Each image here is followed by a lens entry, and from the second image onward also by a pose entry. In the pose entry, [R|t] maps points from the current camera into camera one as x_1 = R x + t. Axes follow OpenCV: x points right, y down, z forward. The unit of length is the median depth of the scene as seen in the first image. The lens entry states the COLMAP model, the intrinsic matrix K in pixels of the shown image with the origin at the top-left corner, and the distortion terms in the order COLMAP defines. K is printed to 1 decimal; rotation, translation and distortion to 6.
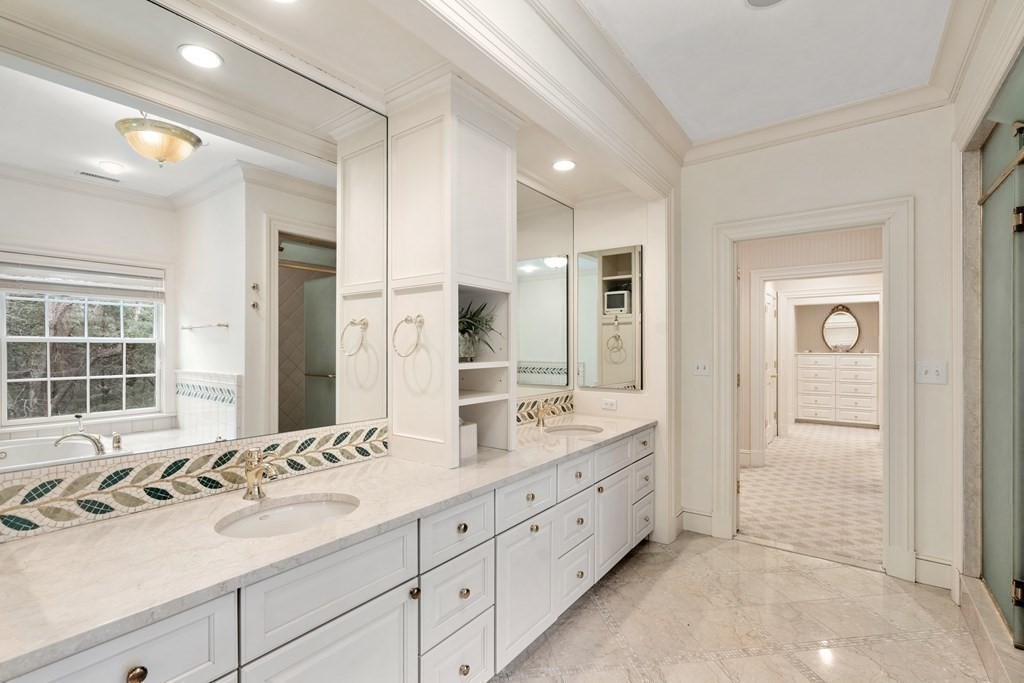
lens RADIAL K [[467.9, 0, 506.9], [0, 467.9, 347.4], [0, 0, 1]] dist [-0.001036, -0.000394]
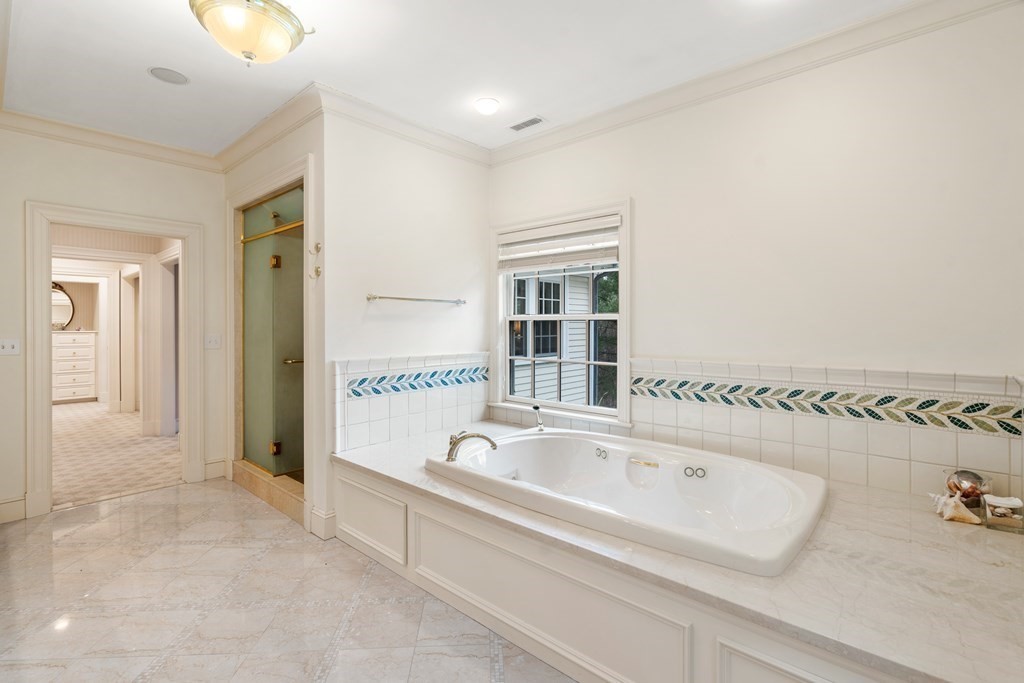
lens RADIAL K [[467.9, 0, 508.7], [0, 467.9, 333.6], [0, 0, 1]] dist [-0.001036, -0.000394]
pose [[0.078290, -0.015676, 0.996807, -0.457224], [-0.001085, 0.999874, 0.015809, 0.000615], [-0.996930, -0.002319, 0.078263, -0.084361]]
